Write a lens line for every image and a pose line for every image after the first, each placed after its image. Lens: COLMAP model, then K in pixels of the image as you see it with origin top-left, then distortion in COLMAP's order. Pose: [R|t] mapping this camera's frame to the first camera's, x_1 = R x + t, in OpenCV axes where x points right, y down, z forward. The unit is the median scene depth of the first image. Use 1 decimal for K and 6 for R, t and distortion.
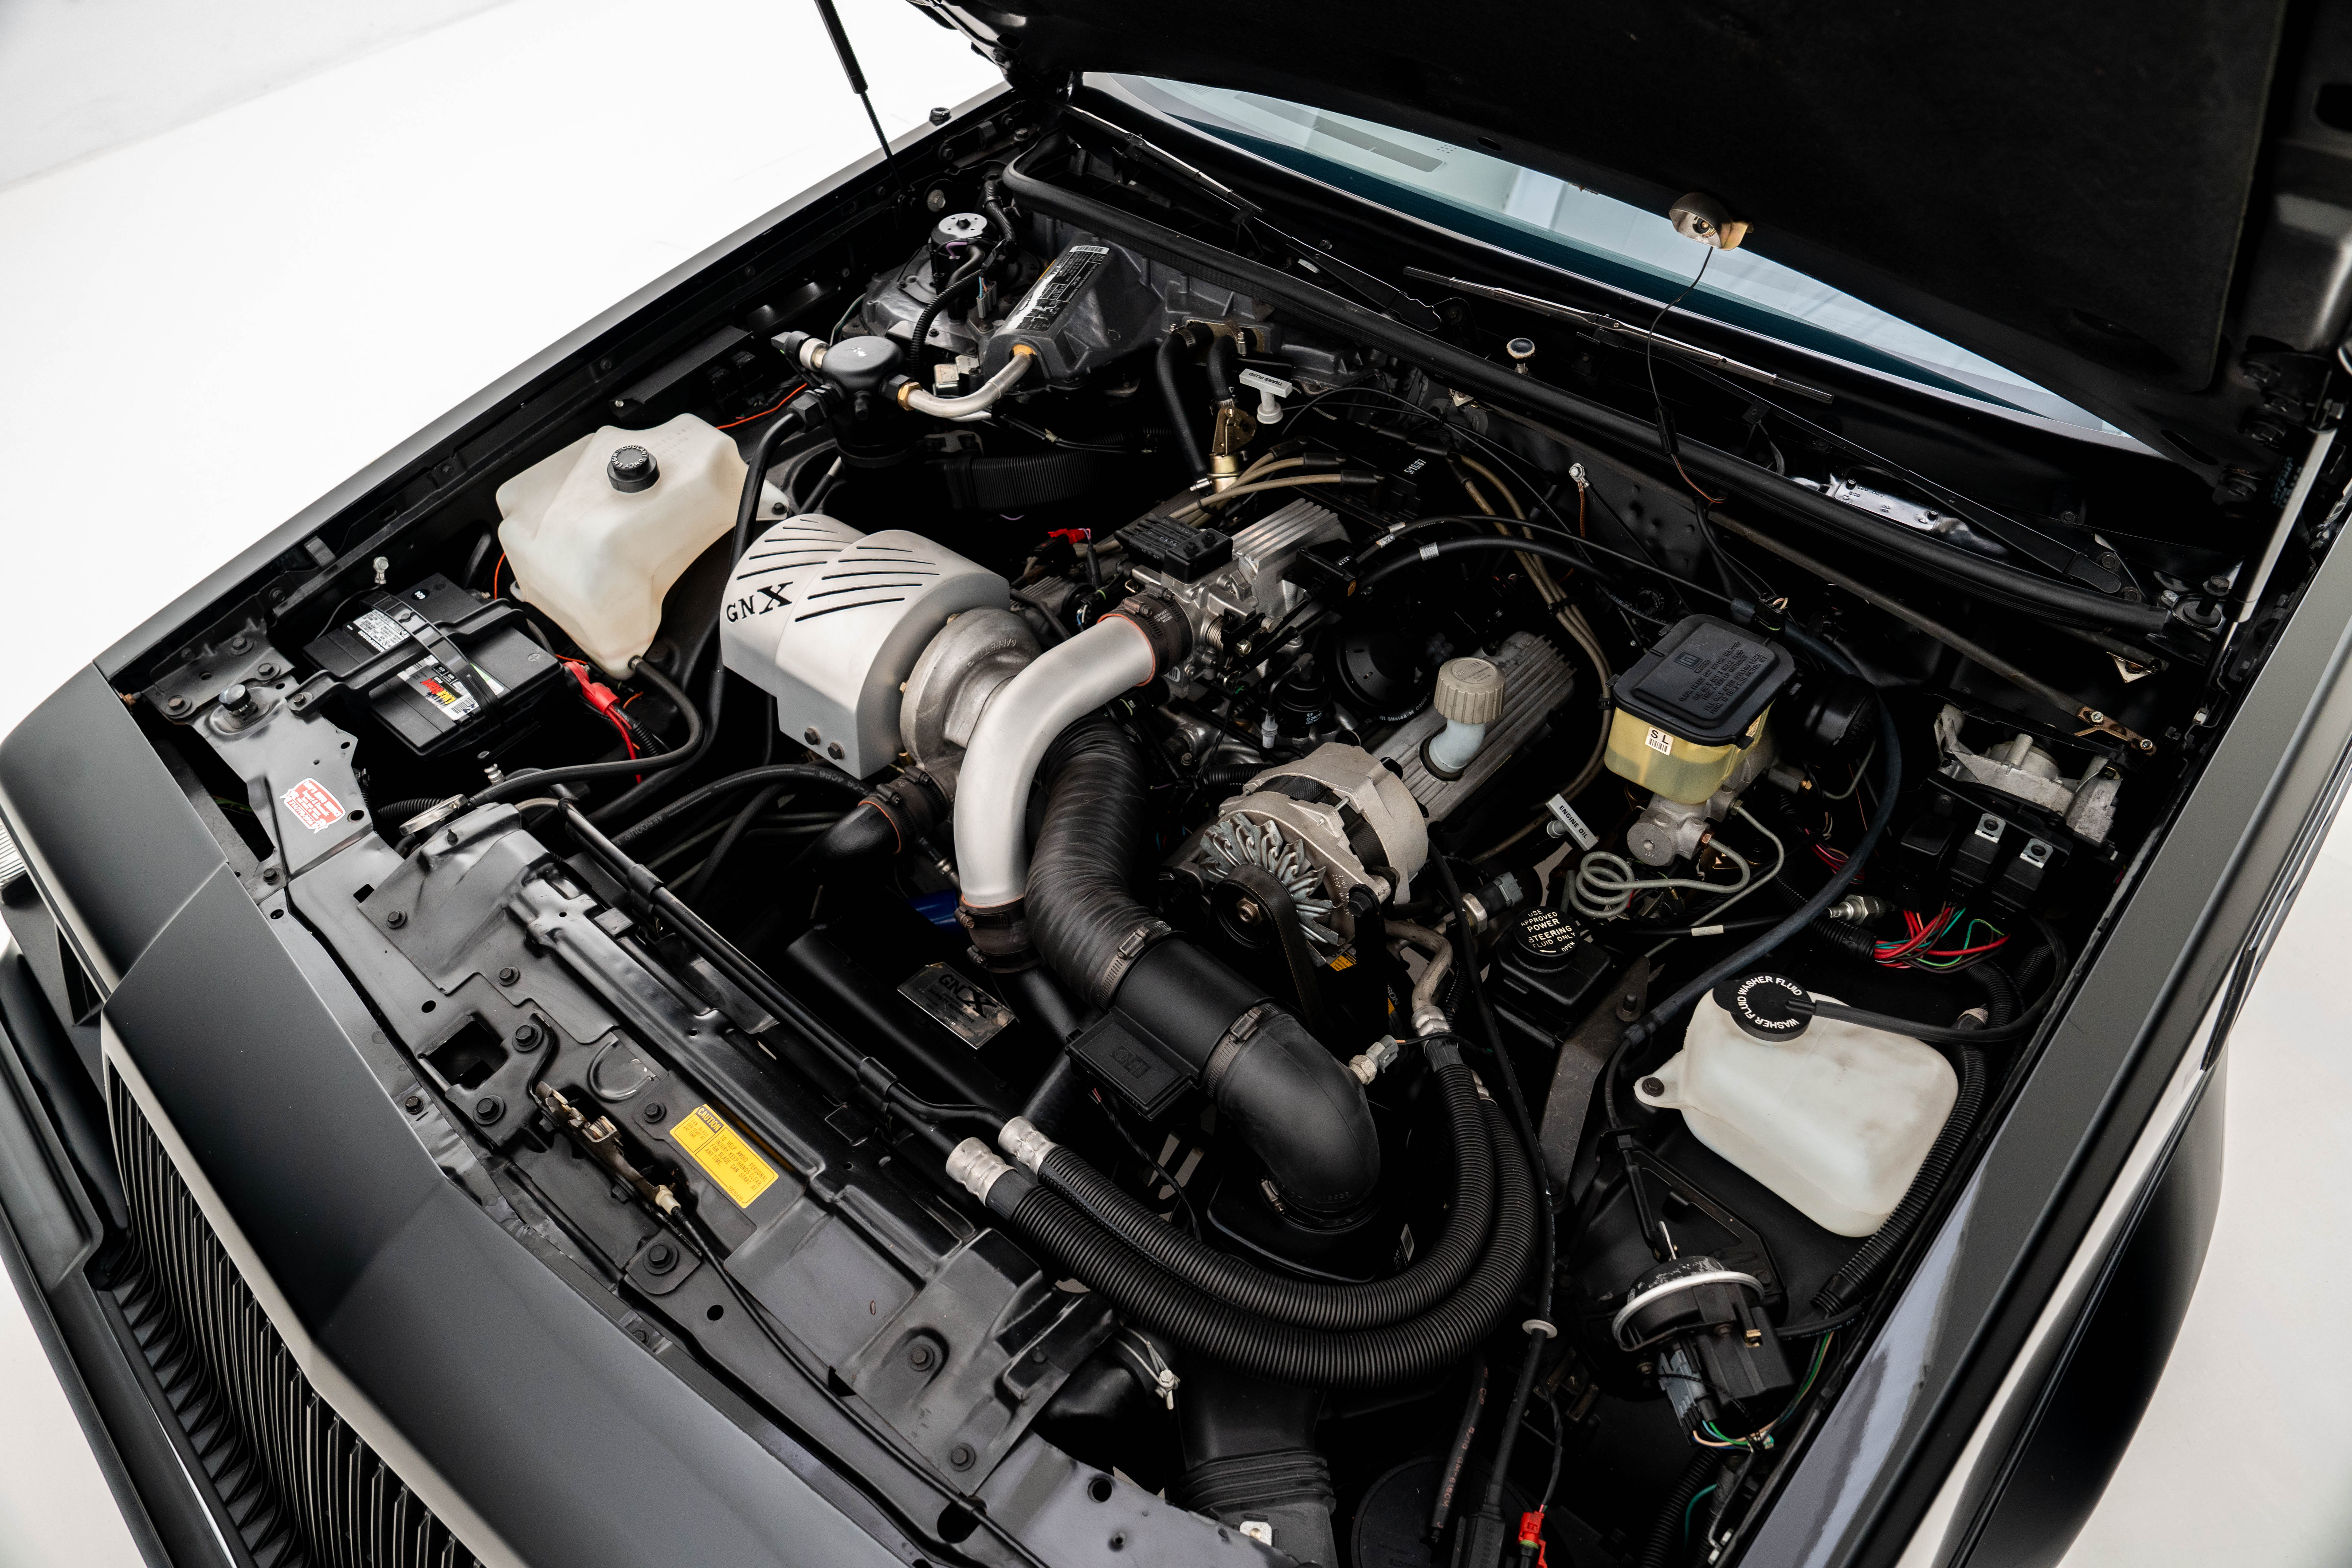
lens RADIAL K [[1648.1, 0, 1165.4], [0, 1648.1, 797.8], [0, 0, 1]] dist [-0.122876, 0.102179]
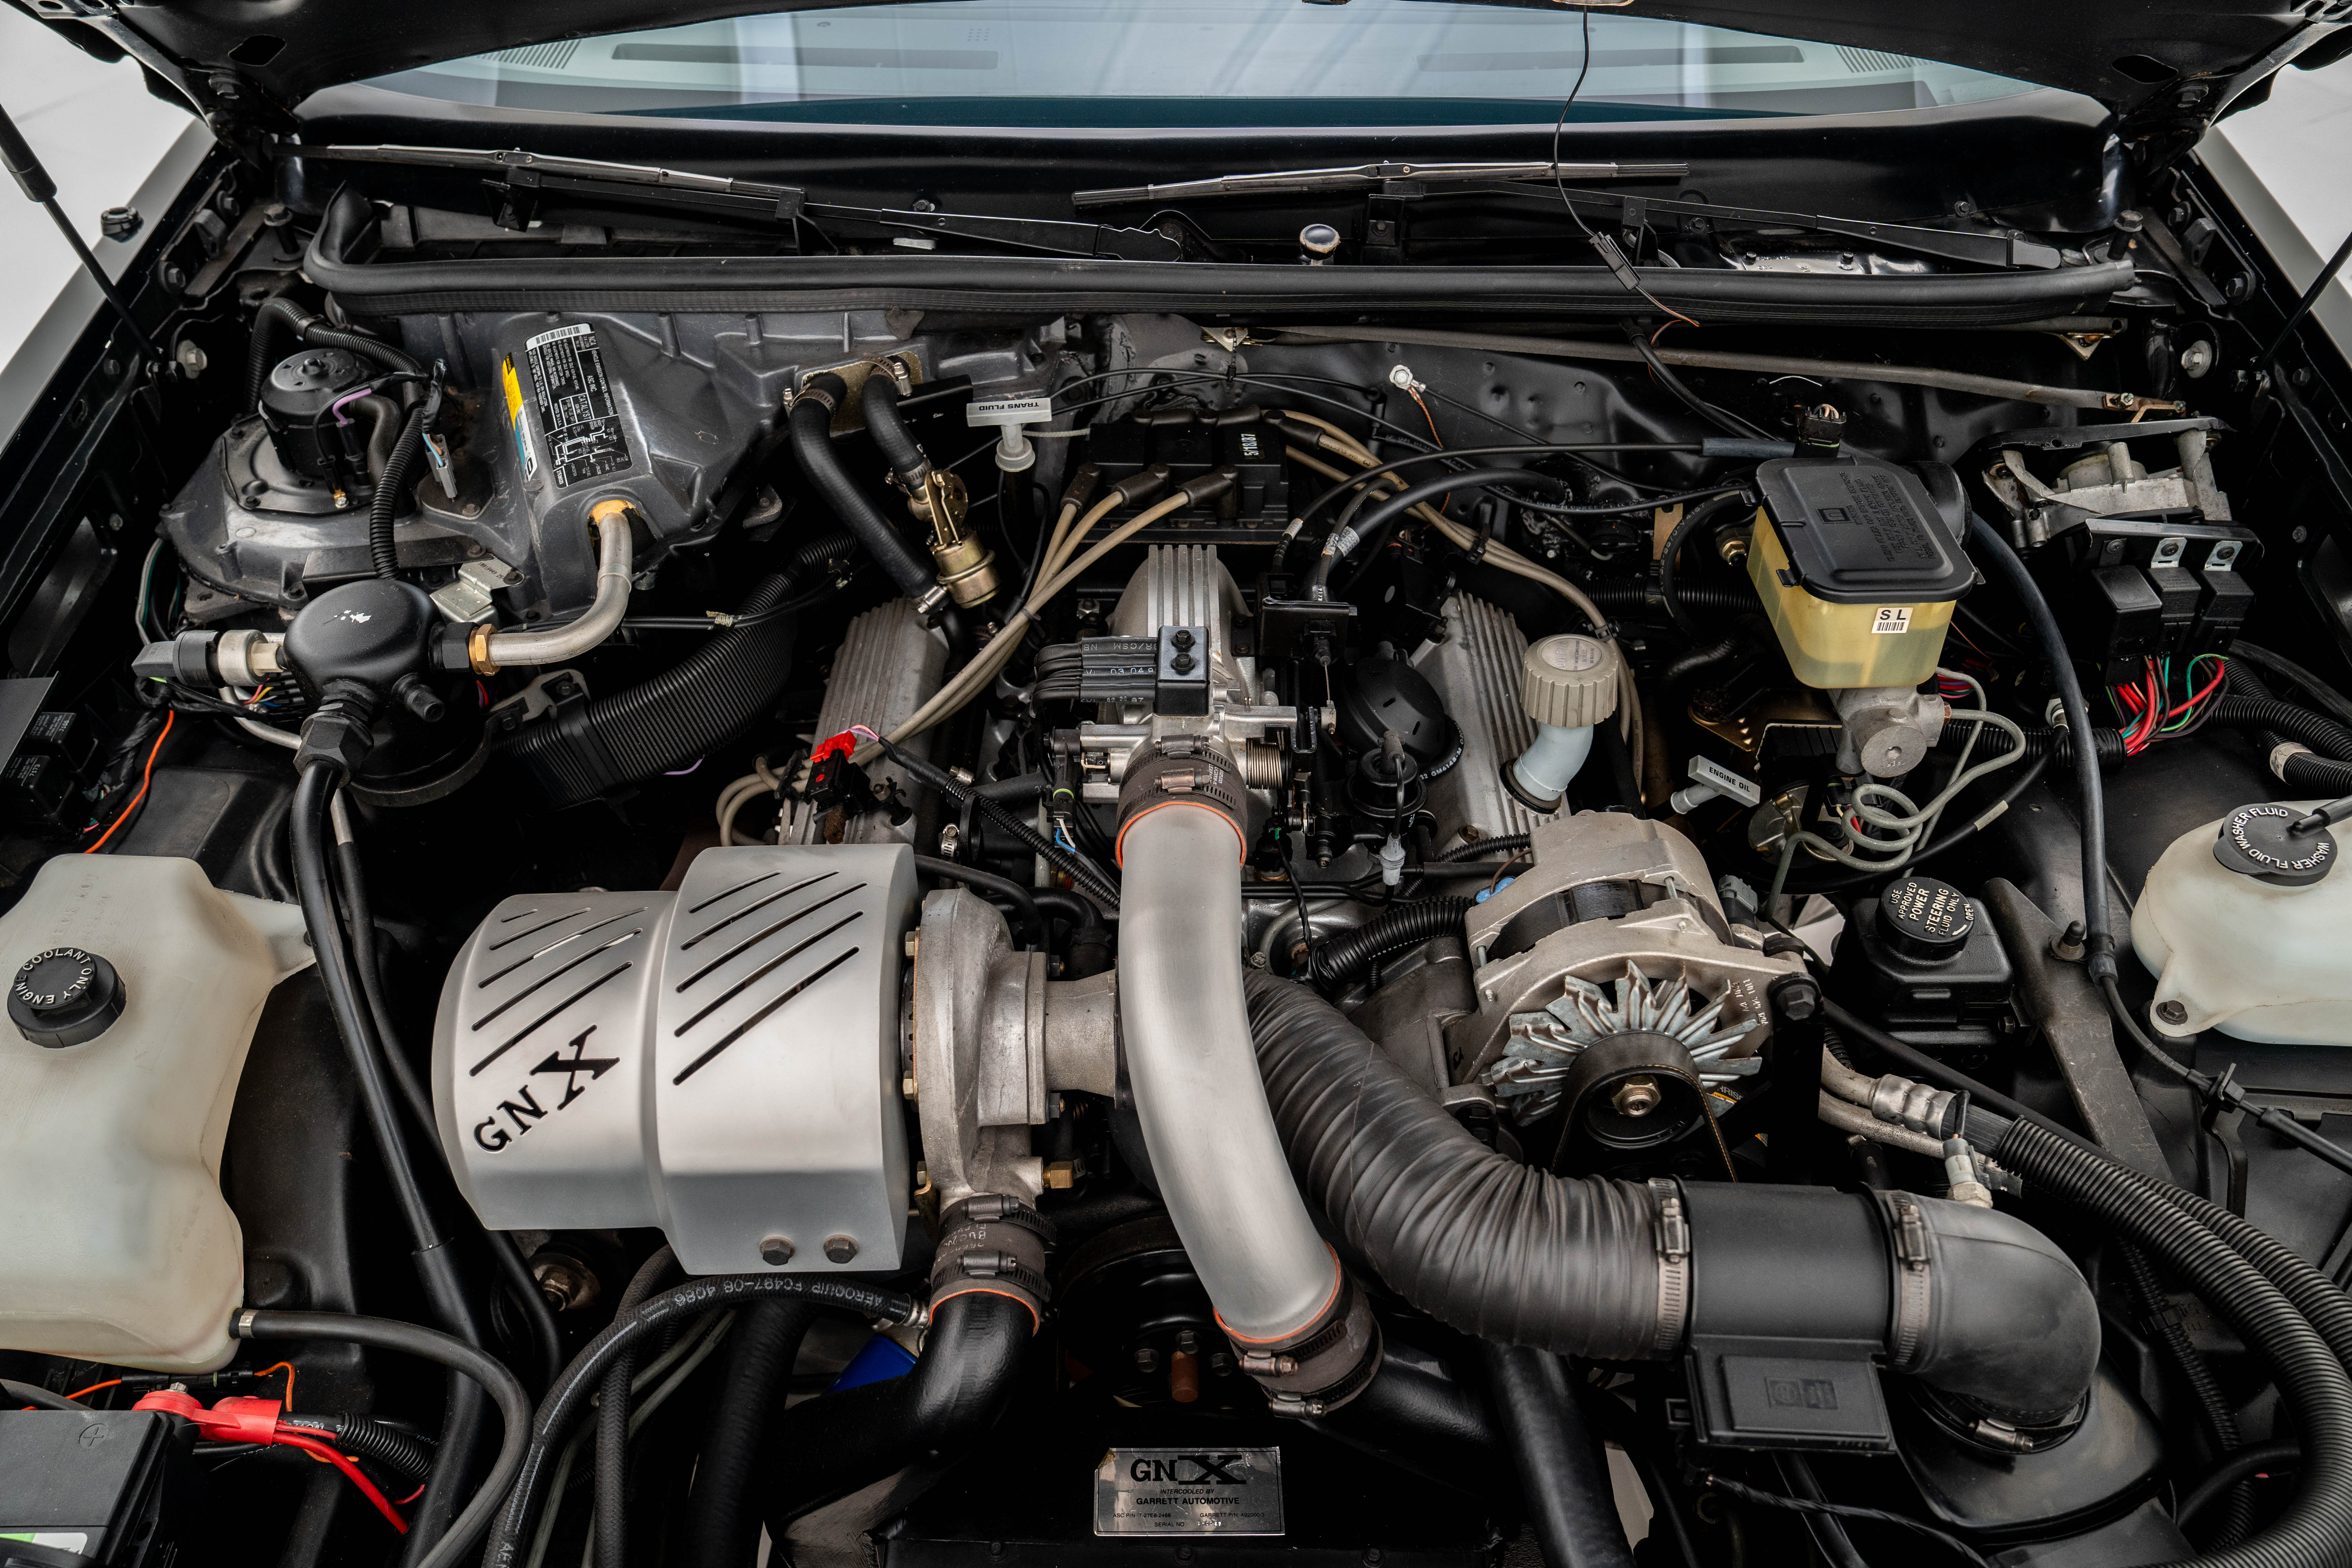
lens RADIAL K [[1797.5, 0, 1175.5], [0, 1797.5, 807.4], [0, 0, 1]] dist [-0.084574, 0.092814]
pose [[0.754589, -0.444344, 0.482861, -0.309589], [0.454533, 0.884664, 0.103775, -0.156579], [-0.473282, 0.141169, 0.869526, 0.359786]]
